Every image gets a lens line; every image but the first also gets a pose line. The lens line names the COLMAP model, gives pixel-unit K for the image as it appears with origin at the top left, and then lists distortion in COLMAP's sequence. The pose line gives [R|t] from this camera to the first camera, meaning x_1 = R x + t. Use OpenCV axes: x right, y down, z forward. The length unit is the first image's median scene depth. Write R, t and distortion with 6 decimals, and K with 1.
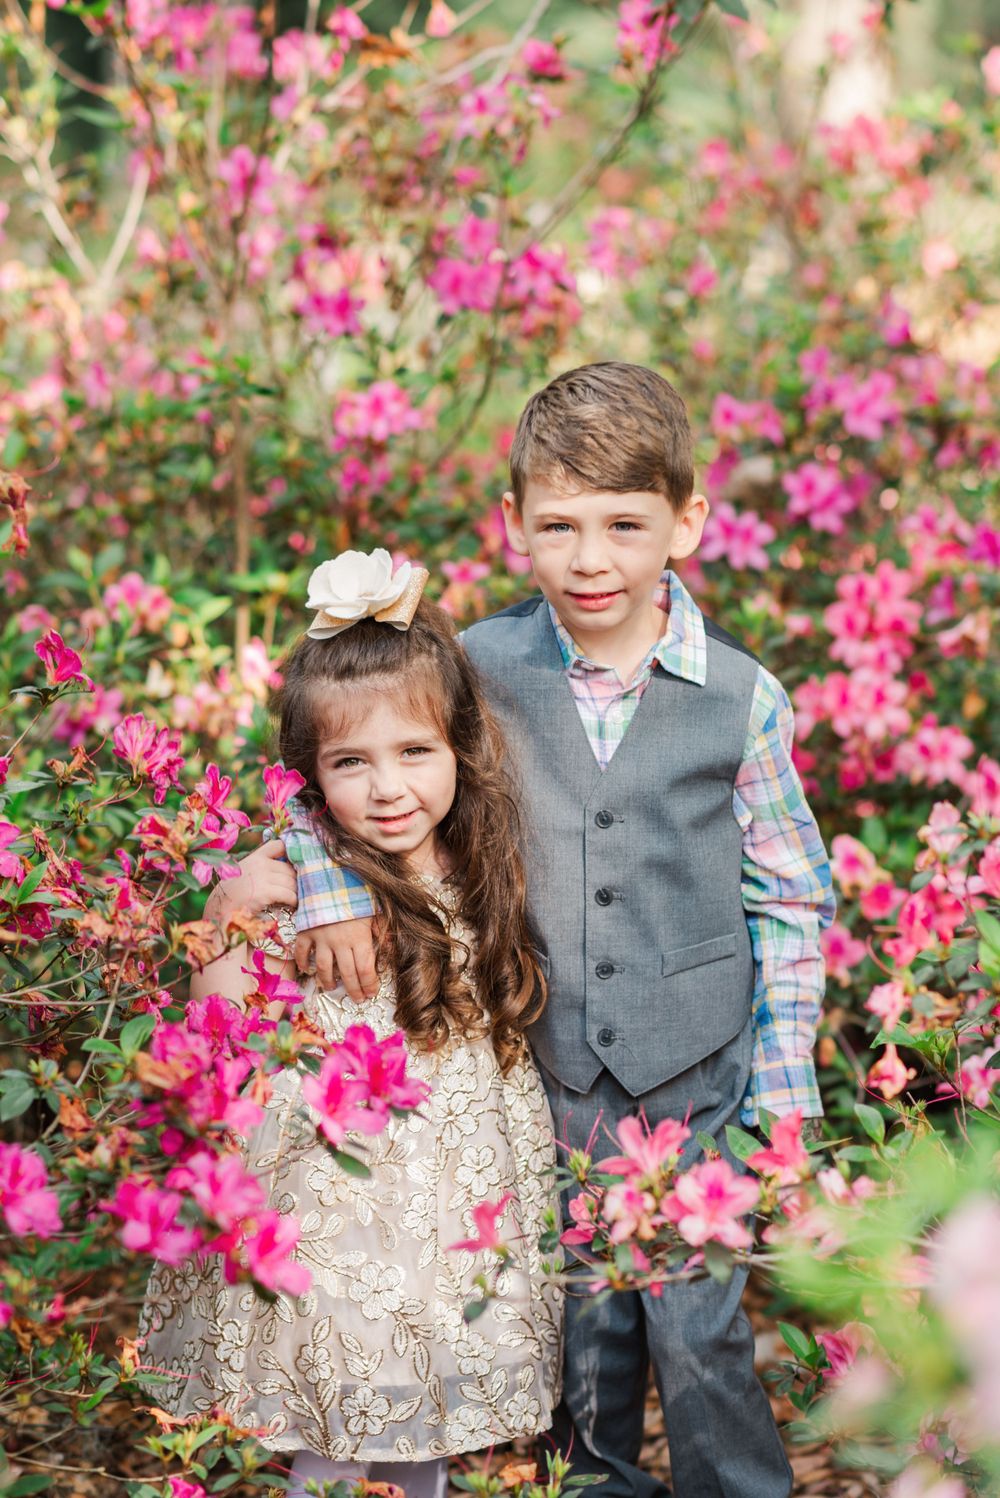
lens RADIAL K [[3658.6, 0, 500.0], [0, 3658.6, 749.0], [0, 0, 1]] dist [-0.564994, -0.716614]
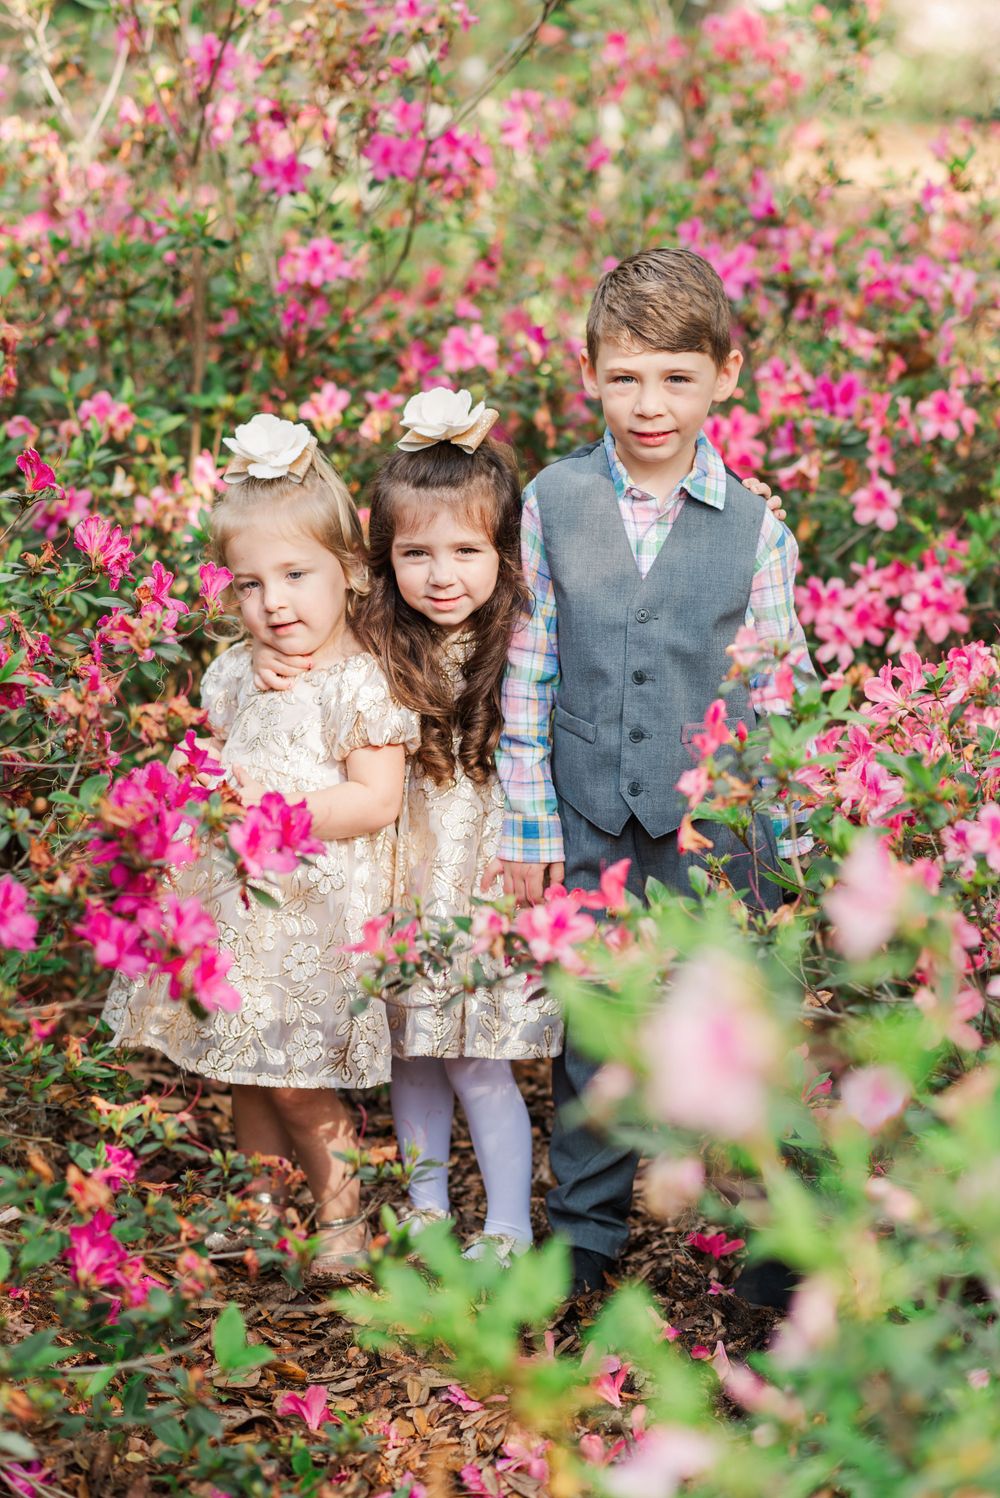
lens RADIAL K [[3715.6, 0, 500.0], [0, 3715.6, 749.0], [0, 0, 1]] dist [-0.681013, -0.211826]
pose [[0.999380, 0.034286, 0.008064, 0.021806], [-0.034774, 0.996855, 0.071211, -0.021866], [-0.005597, -0.071448, 0.997429, -0.194334]]
